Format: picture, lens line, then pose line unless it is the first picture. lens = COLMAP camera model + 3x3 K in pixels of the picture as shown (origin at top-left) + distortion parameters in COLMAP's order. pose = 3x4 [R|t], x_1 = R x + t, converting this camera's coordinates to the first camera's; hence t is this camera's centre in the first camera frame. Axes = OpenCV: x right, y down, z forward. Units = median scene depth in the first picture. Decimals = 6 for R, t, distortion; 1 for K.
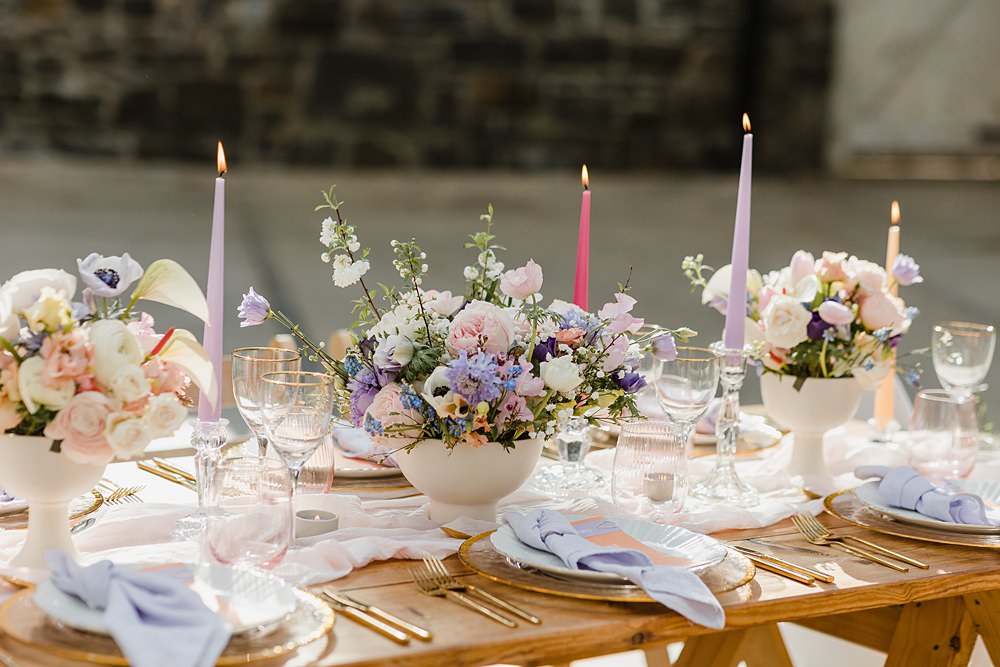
lens RADIAL K [[2419.5, 0, 500.0], [0, 2419.5, 333.5], [0, 0, 1]] dist [0.033331, 0.275148]
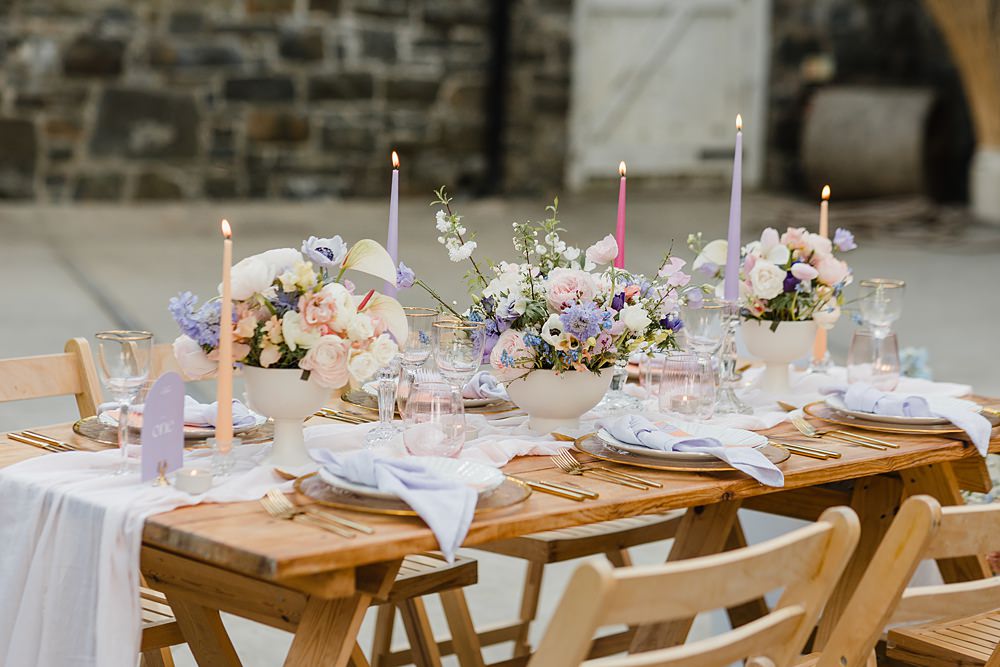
lens RADIAL K [[2492.5, 0, 500.0], [0, 2492.5, 333.5], [0, 0, 1]] dist [0.105221, 0.507222]
pose [[0.985825, -0.035050, 0.164072, -0.261505], [0.038035, 0.999163, -0.015084, 0.041089], [-0.163406, 0.021111, 0.986333, -0.351343]]
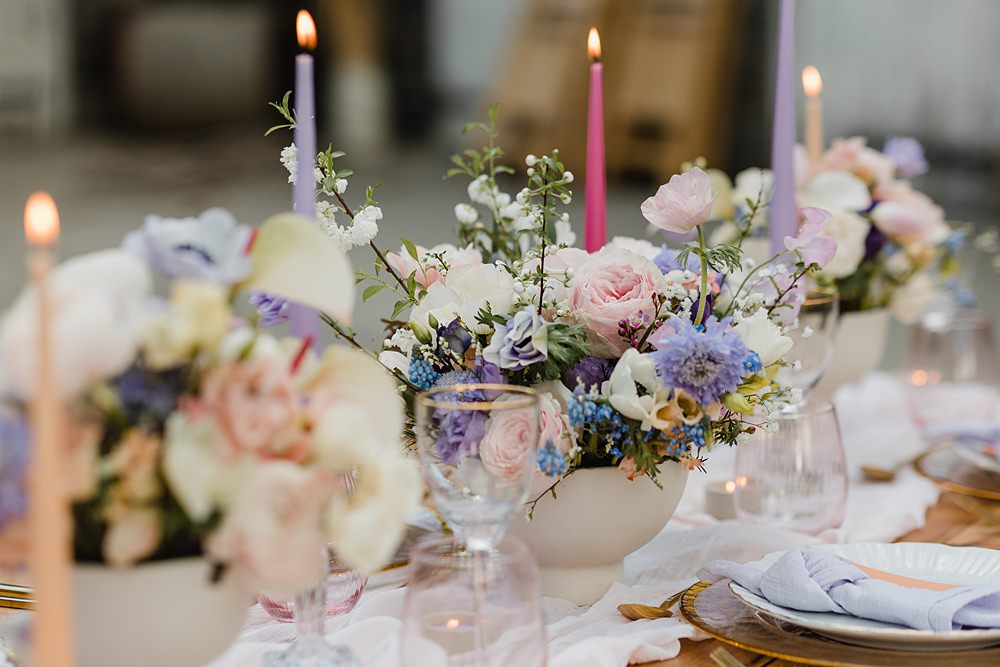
lens RADIAL K [[2492.5, 0, 500.0], [0, 2492.5, 333.5], [0, 0, 1]] dist [0.105221, 0.507222]
pose [[0.856343, -0.126110, 0.500773, -0.343127], [0.125675, 0.991462, 0.034770, -0.015415], [-0.500882, 0.033159, 0.864880, 0.419397]]
